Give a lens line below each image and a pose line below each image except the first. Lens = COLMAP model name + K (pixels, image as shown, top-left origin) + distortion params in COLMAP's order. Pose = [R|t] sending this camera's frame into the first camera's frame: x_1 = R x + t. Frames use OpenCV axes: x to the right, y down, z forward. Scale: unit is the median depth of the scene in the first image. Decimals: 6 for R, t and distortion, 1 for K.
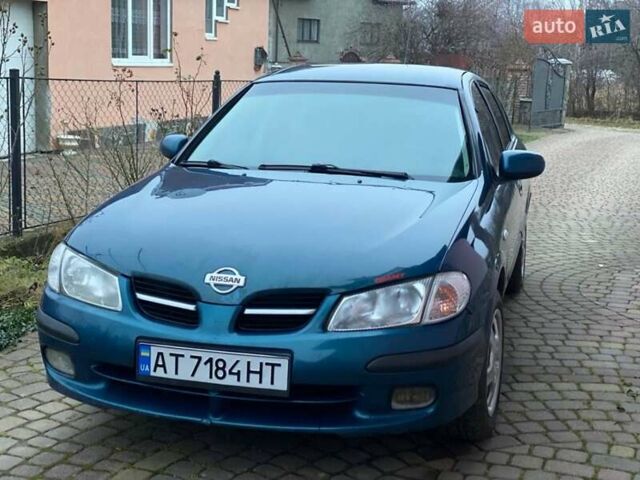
lens RADIAL K [[882.7, 0, 341.1], [0, 882.7, 209.0], [0, 0, 1]] dist [0.095095, 0.000000]
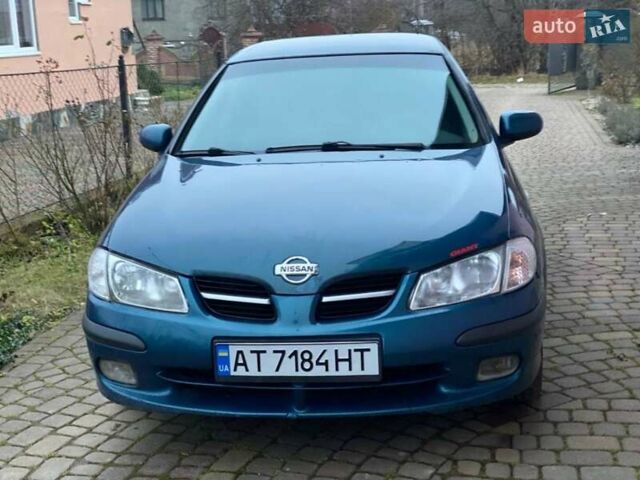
lens RADIAL K [[882.7, 0, 315.4], [0, 882.7, 224.7], [0, 0, 1]] dist [0.095095, 0.000000]
pose [[0.987515, -0.097720, 0.123550, -0.206137], [0.091792, 0.994377, 0.052804, -0.016009], [-0.128015, -0.040804, 0.990933, 0.039920]]
